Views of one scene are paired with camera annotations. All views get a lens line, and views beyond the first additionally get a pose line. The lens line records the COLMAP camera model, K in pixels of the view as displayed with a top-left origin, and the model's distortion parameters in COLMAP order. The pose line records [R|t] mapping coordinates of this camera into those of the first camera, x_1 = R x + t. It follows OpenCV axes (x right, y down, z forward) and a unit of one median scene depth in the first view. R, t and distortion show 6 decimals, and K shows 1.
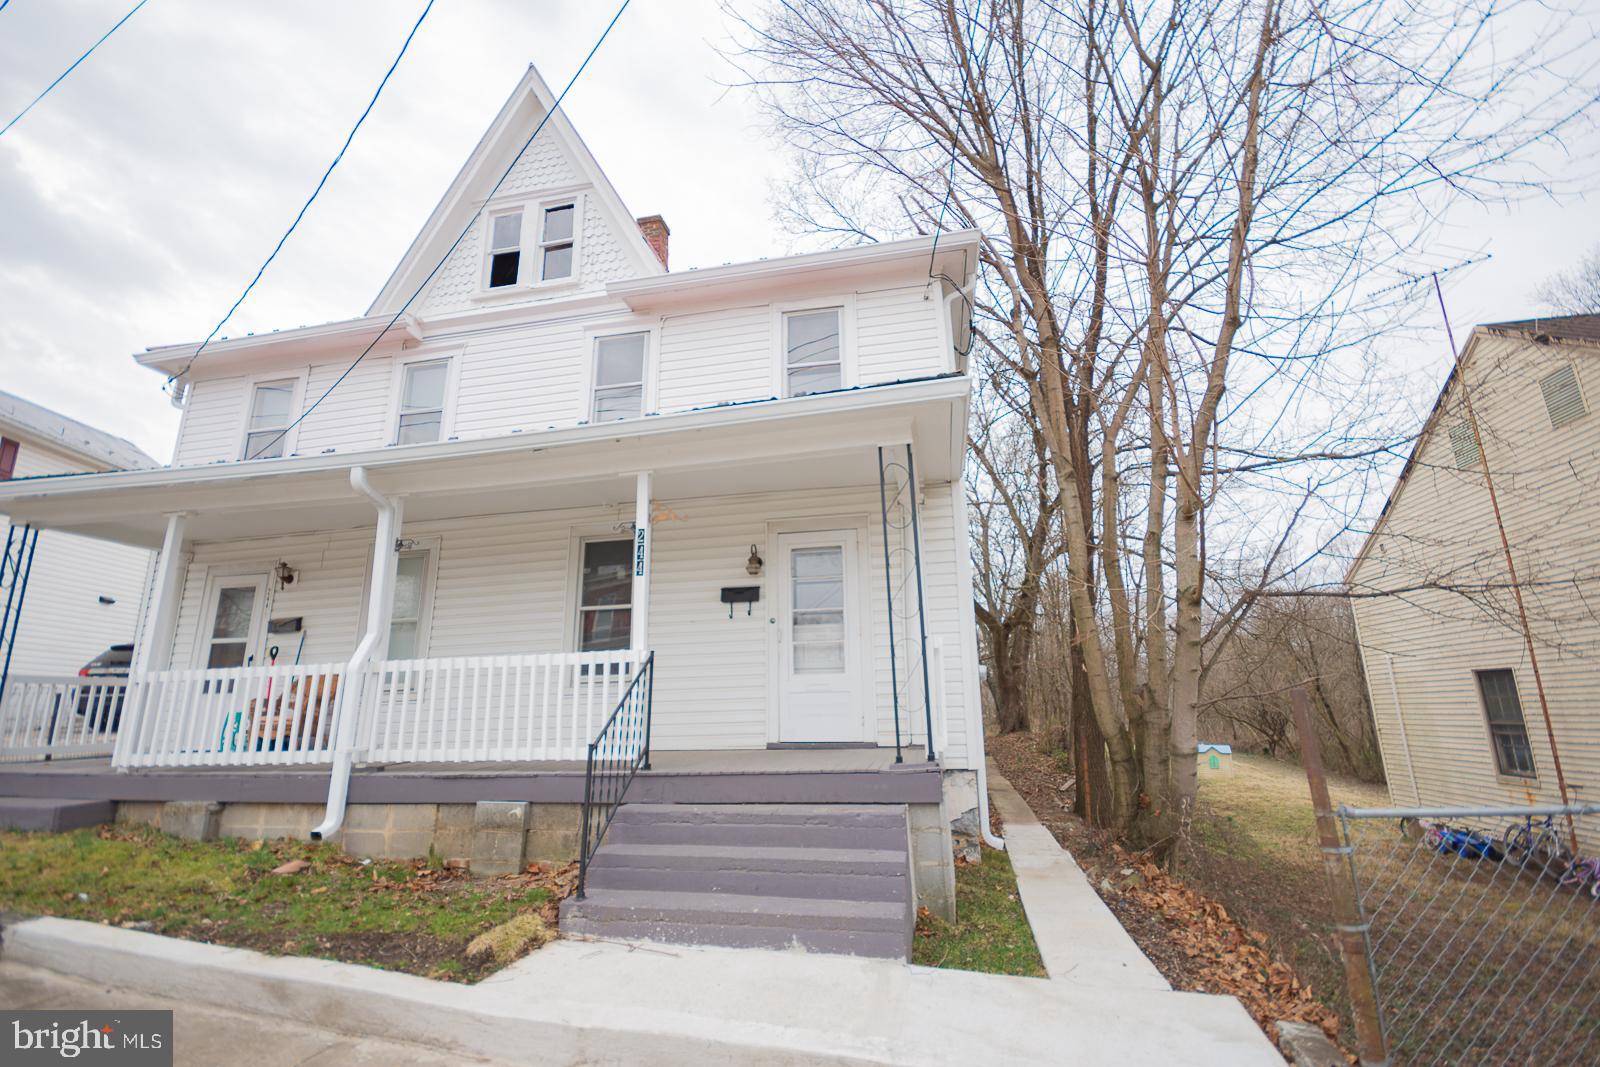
lens RADIAL K [[711.1, 0, 797.6], [0, 711.1, 536.5], [0, 0, 1]] dist [0.017652, -0.016352]
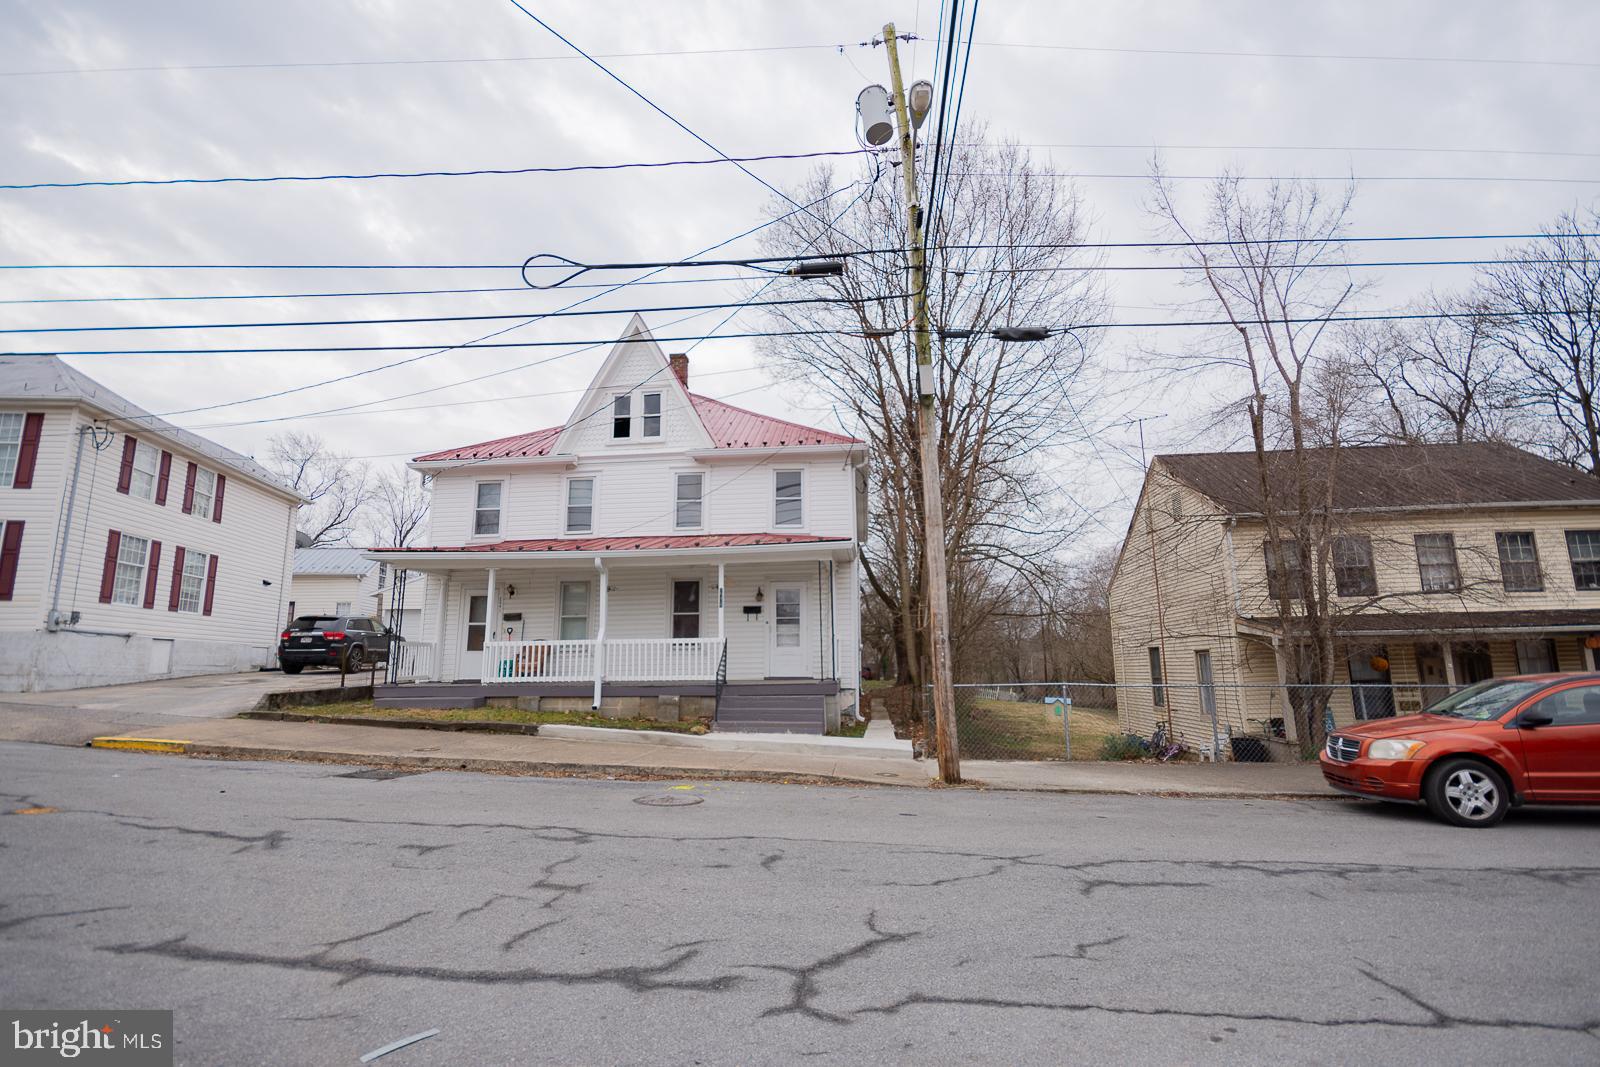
lens RADIAL K [[775.2, 0, 800.2], [0, 775.2, 536.0], [0, 0, 1]] dist [0.003040, -0.001186]
pose [[0.994087, 0.030528, 0.104205, -0.197681], [-0.037182, 0.997351, 0.062515, -0.310524], [-0.102021, -0.066020, 0.992589, -1.406271]]
